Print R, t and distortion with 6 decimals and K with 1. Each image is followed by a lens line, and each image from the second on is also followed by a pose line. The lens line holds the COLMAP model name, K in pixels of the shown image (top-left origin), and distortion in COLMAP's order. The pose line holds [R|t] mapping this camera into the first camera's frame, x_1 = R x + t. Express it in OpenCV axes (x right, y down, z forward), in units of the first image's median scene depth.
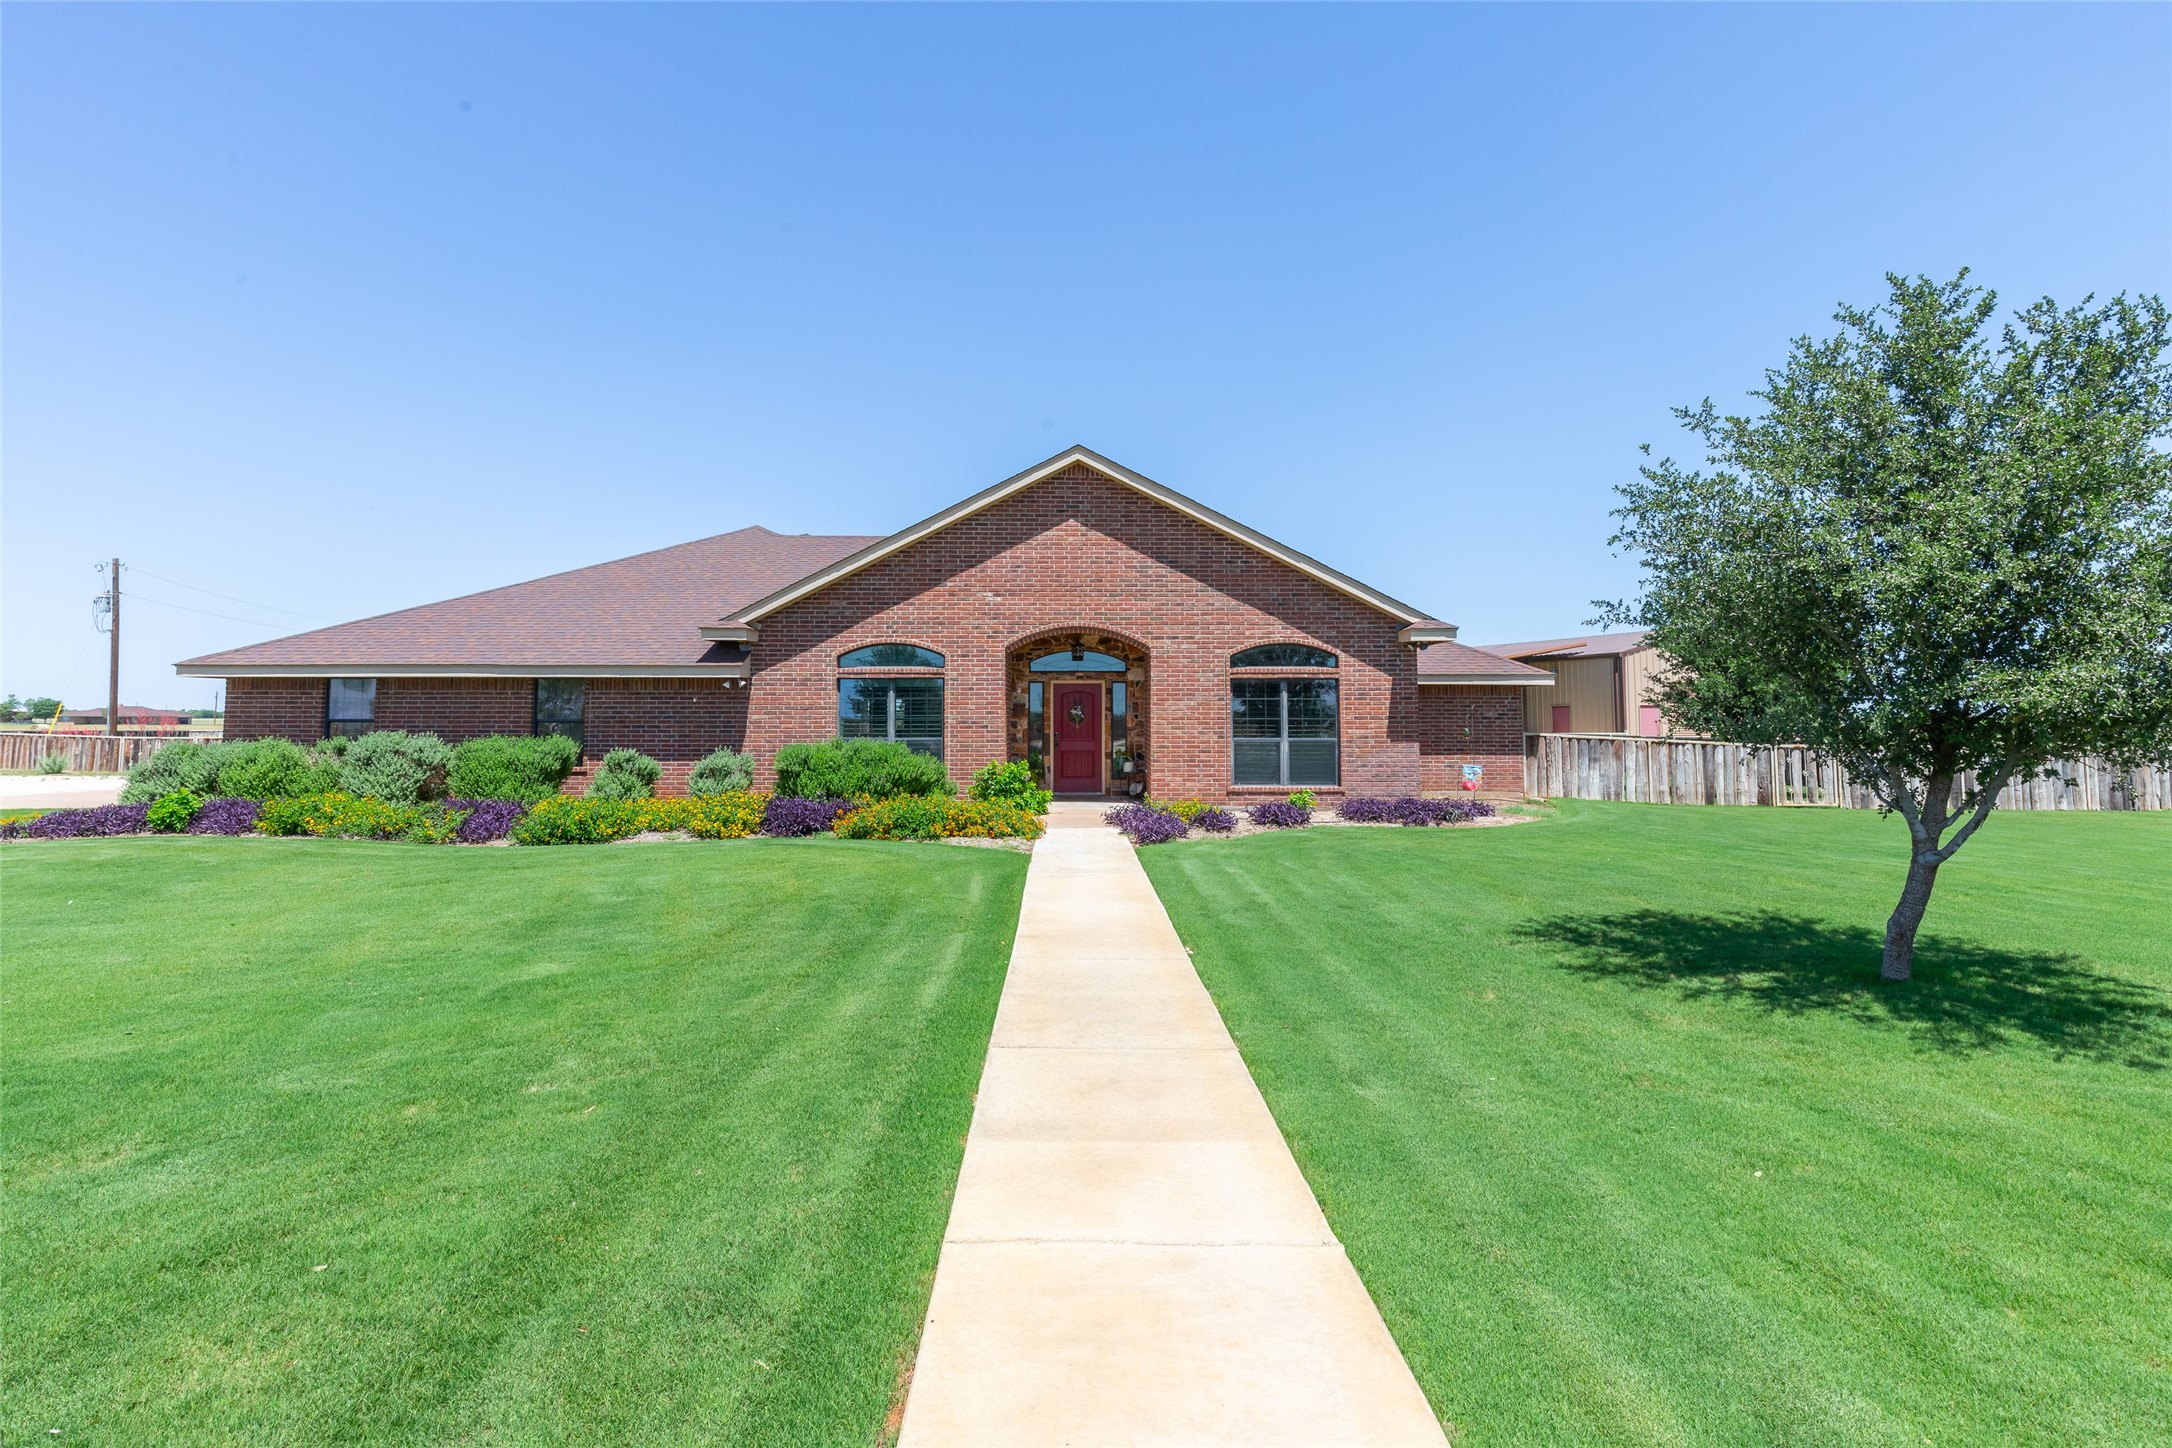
lens RADIAL K [[1023.3, 0, 1077.8], [0, 1023.3, 713.8], [0, 0, 1]] dist [-0.001612, -0.000059]
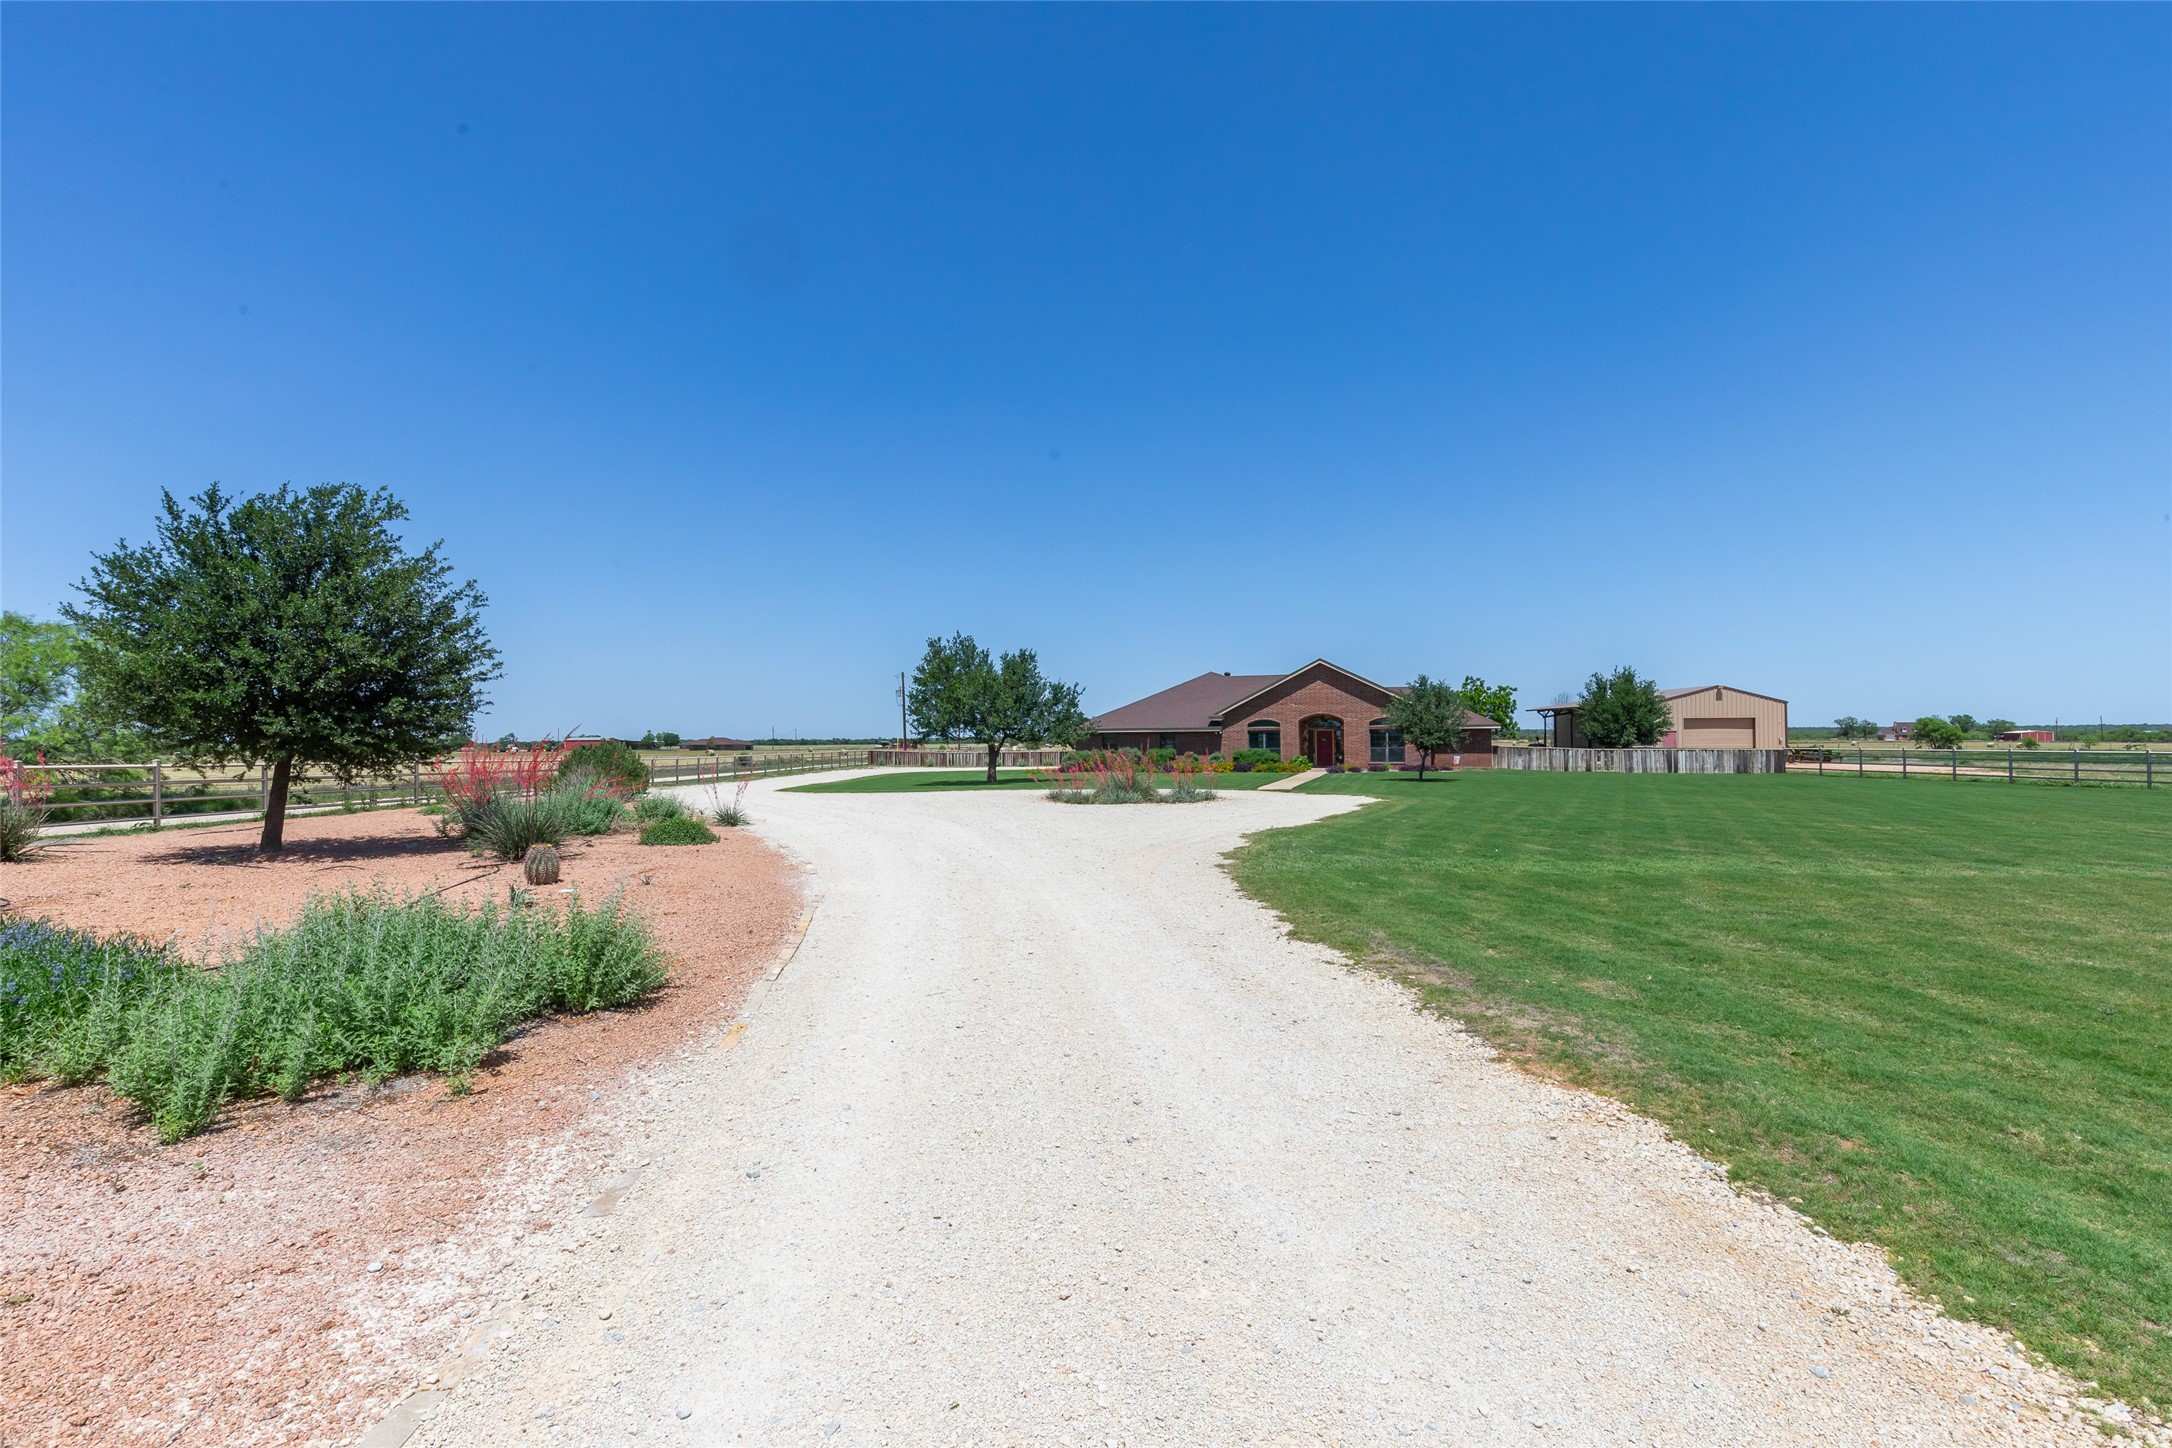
lens RADIAL K [[991.1, 0, 1074.7], [0, 991.1, 721.0], [0, 0, 1]] dist [0.000018, -0.000046]
pose [[0.940288, -0.017699, -0.339919, 0.335636], [0.012753, 0.999778, -0.016778, -0.018895], [0.340140, 0.011441, 0.940305, -2.240754]]
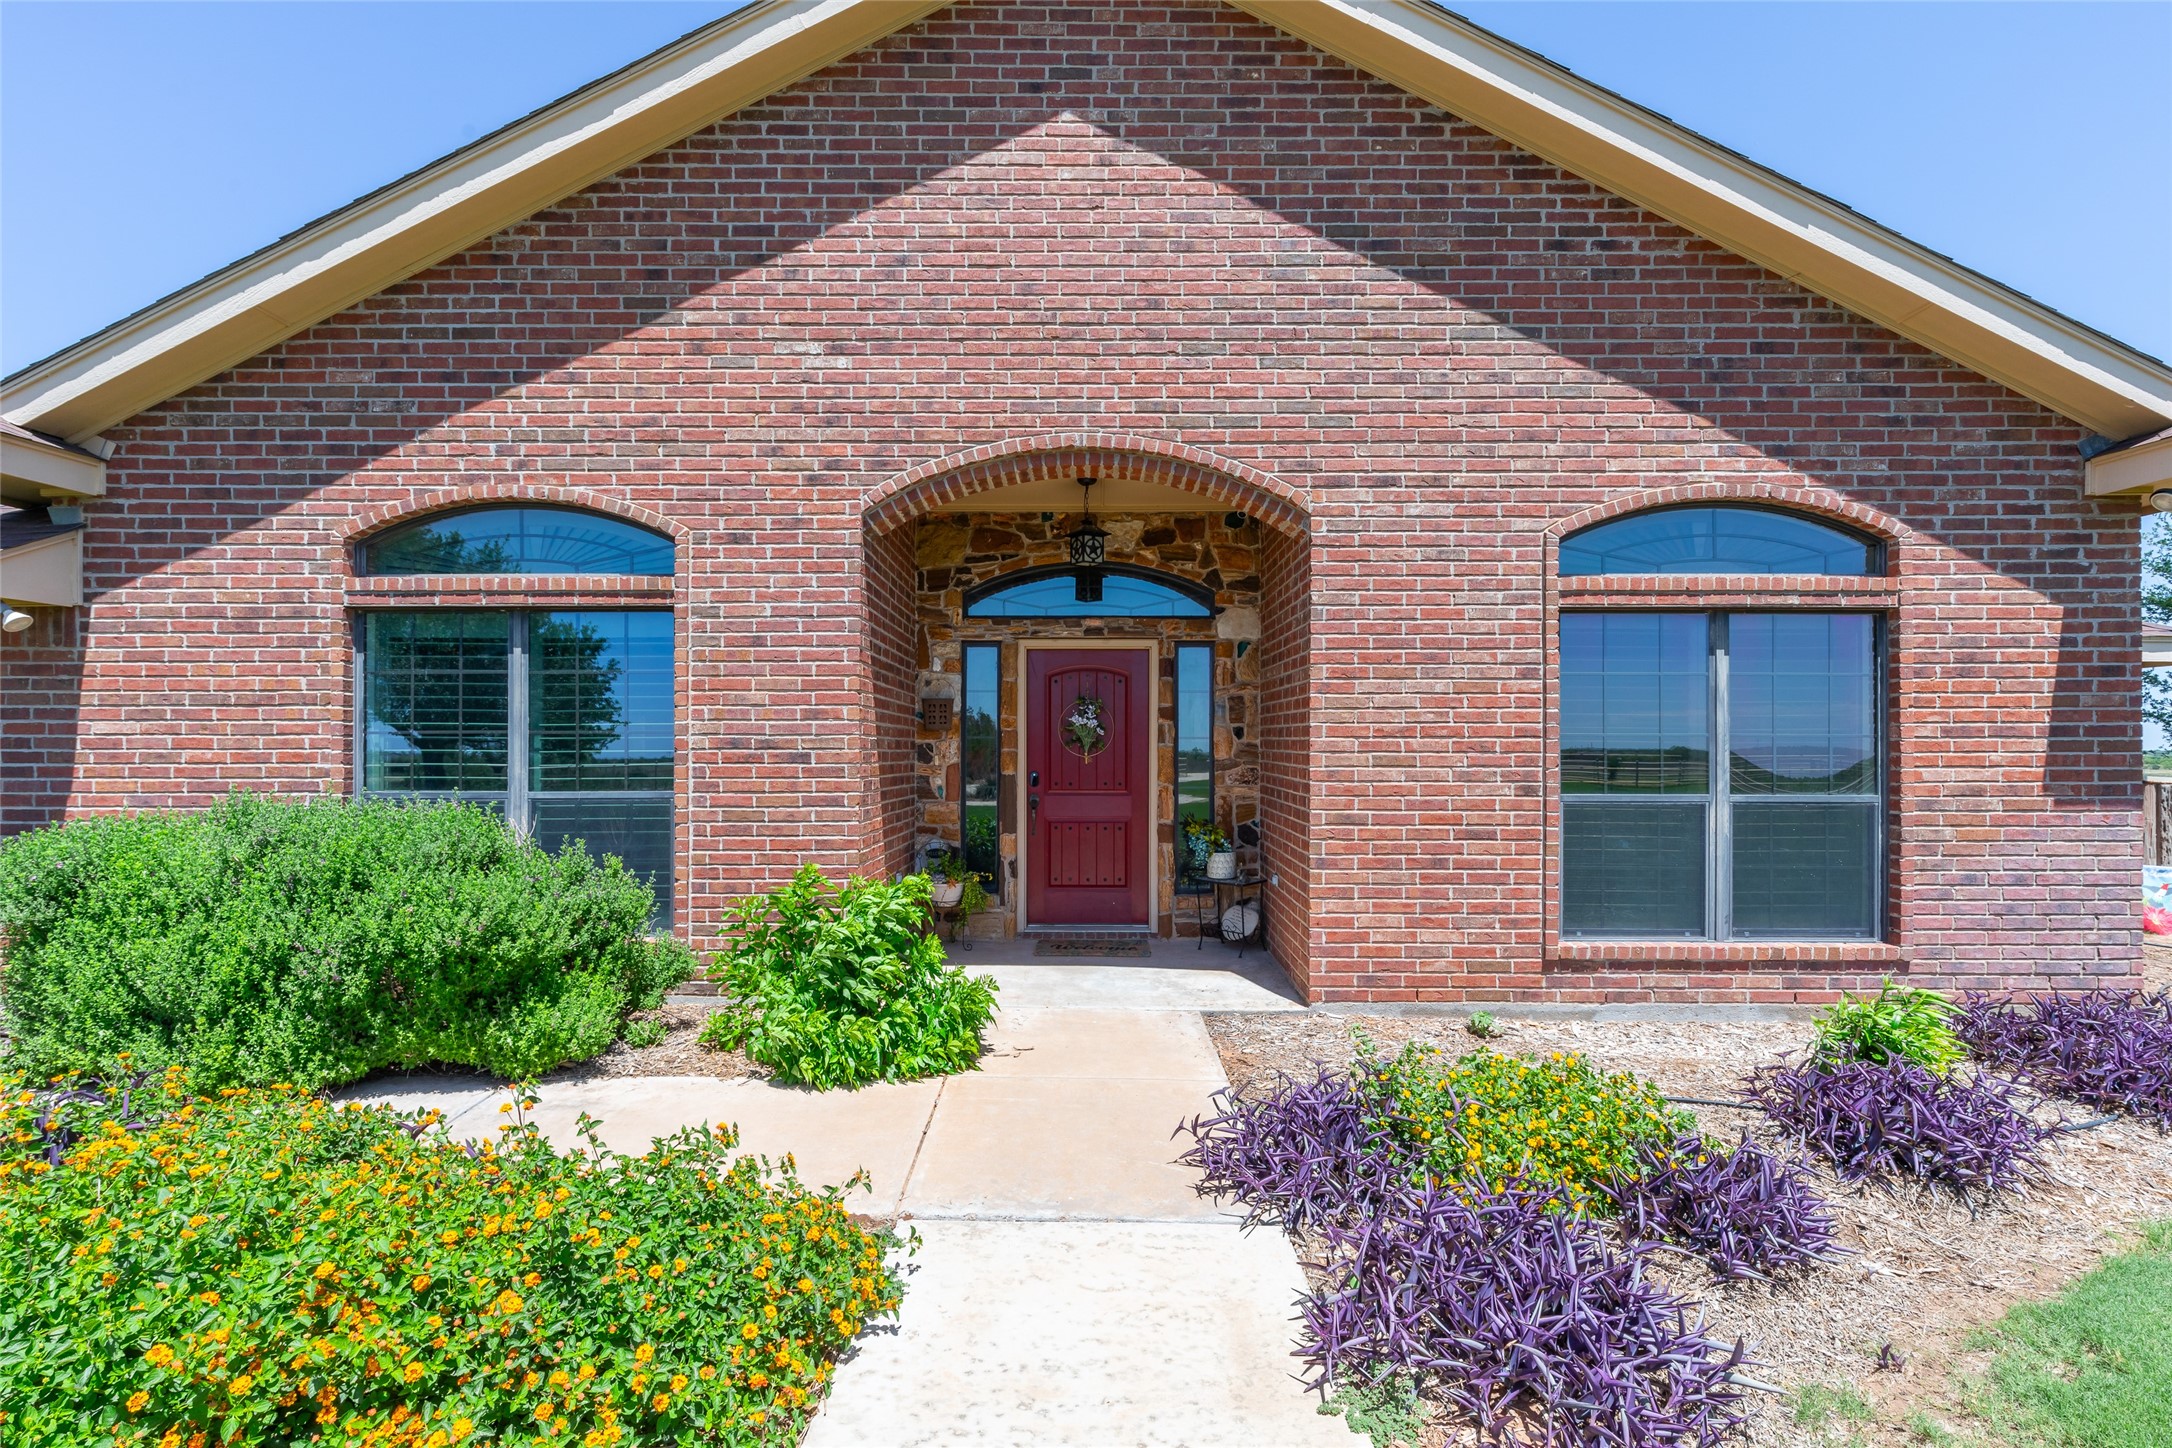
lens RADIAL K [[1023.3, 0, 1089.2], [0, 1023.3, 734.1], [0, 0, 1]] dist [-0.001612, -0.000059]
pose [[0.999973, 0.001177, -0.007236, 0.003469], [-0.001254, 0.999943, -0.010634, 0.008419], [0.007223, 0.010643, 0.999917, 0.677040]]
